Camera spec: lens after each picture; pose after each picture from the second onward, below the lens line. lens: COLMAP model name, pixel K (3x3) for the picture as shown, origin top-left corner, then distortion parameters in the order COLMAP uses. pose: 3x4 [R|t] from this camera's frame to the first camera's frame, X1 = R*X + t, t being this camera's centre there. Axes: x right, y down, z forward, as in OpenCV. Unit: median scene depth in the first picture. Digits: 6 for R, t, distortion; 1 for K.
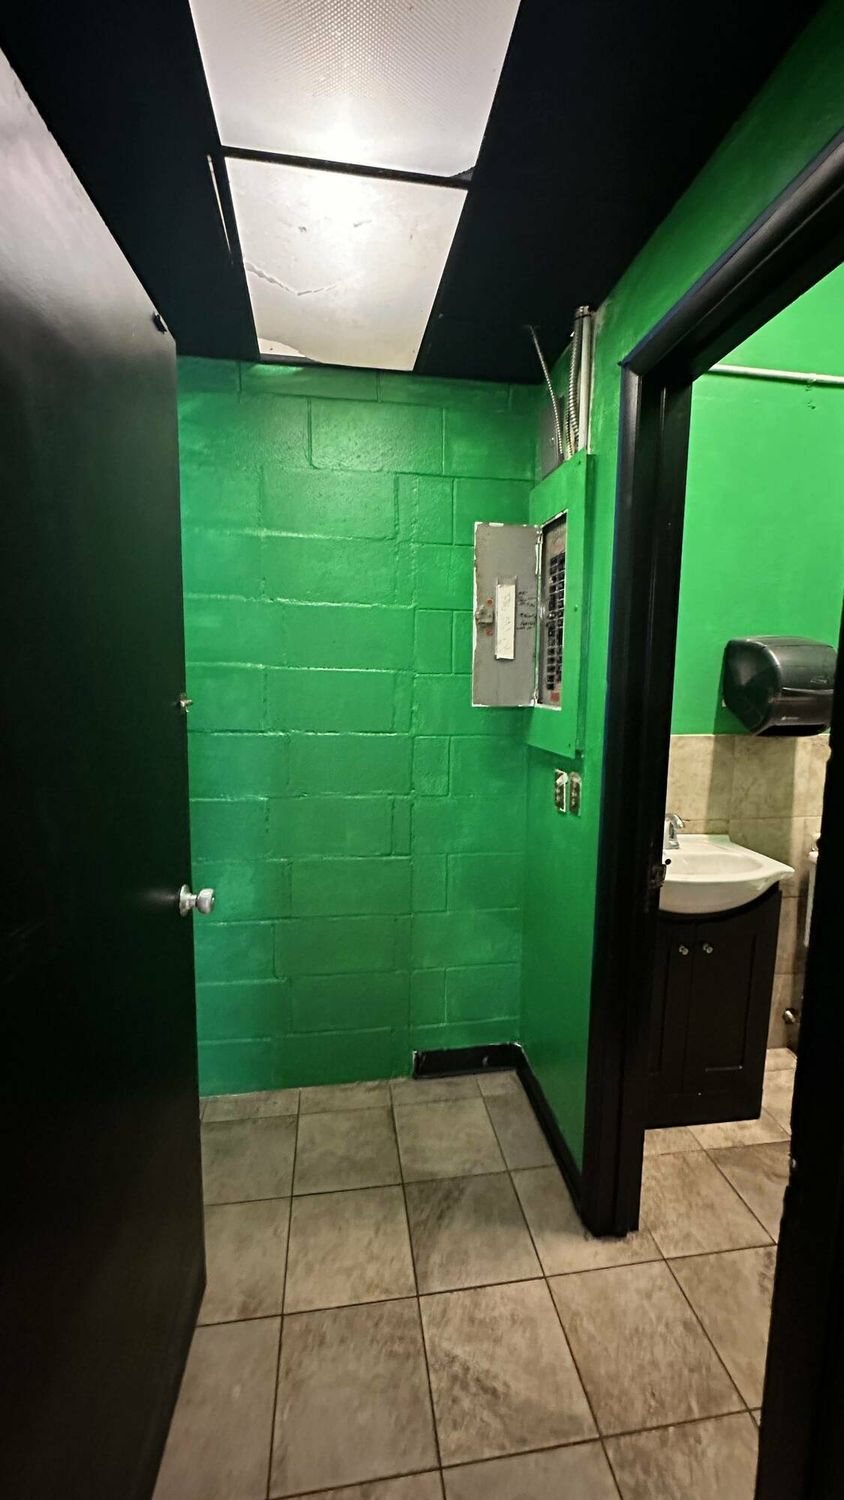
lens RADIAL K [[597.8, 0, 425.0], [0, 597.8, 750.6], [0, 0, 1]] dist [-0.003370, 0.000457]
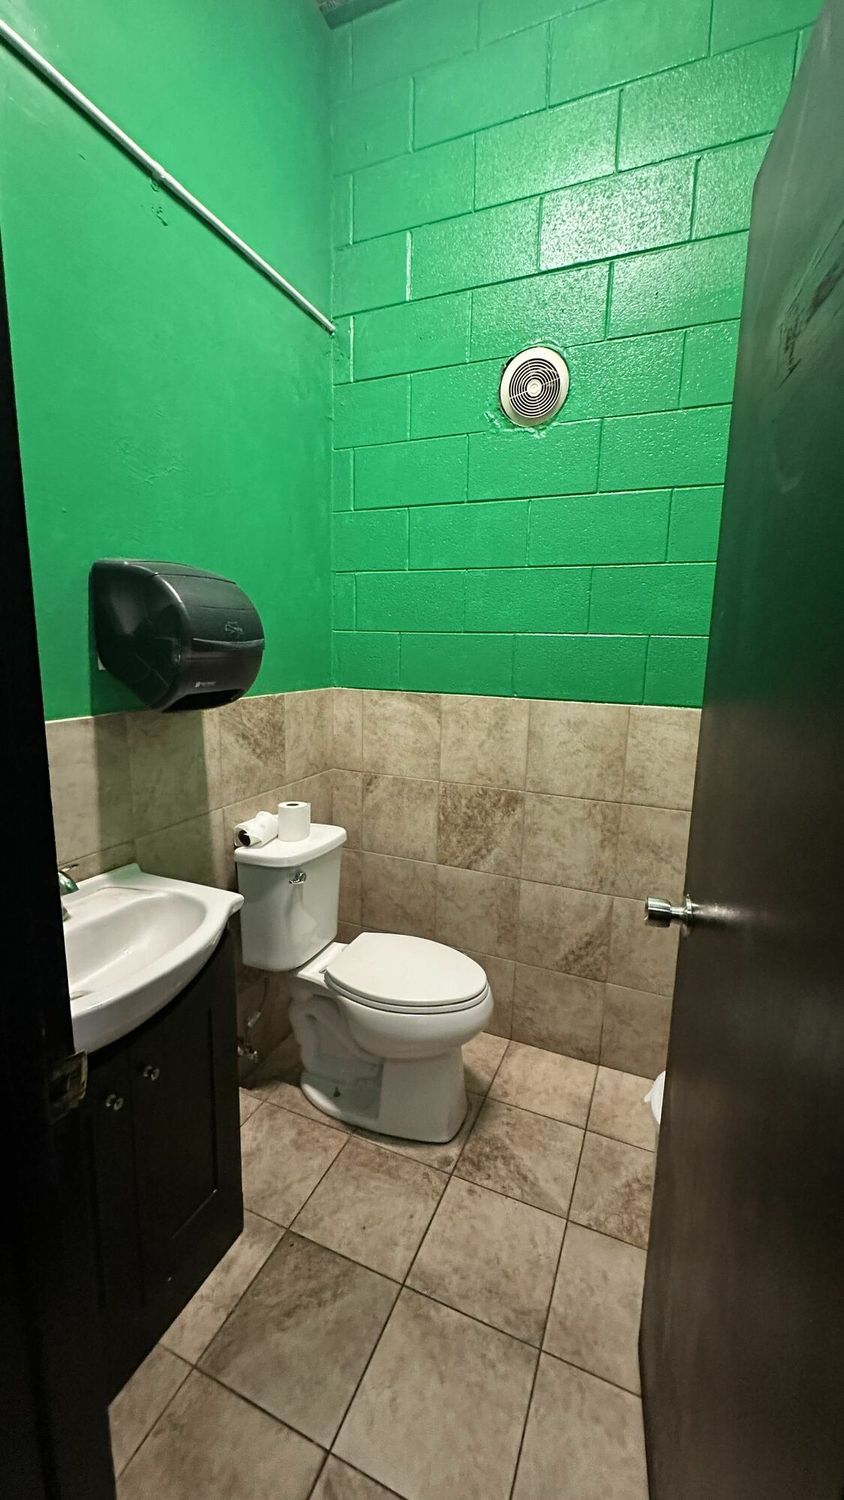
lens RADIAL K [[597.8, 0, 426.0], [0, 597.8, 749.1], [0, 0, 1]] dist [-0.003370, 0.000457]
pose [[0.519453, -0.149910, 0.841247, 0.136841], [0.092546, 0.988570, 0.119018, -0.034117], [-0.849473, 0.016029, 0.527389, 0.379447]]
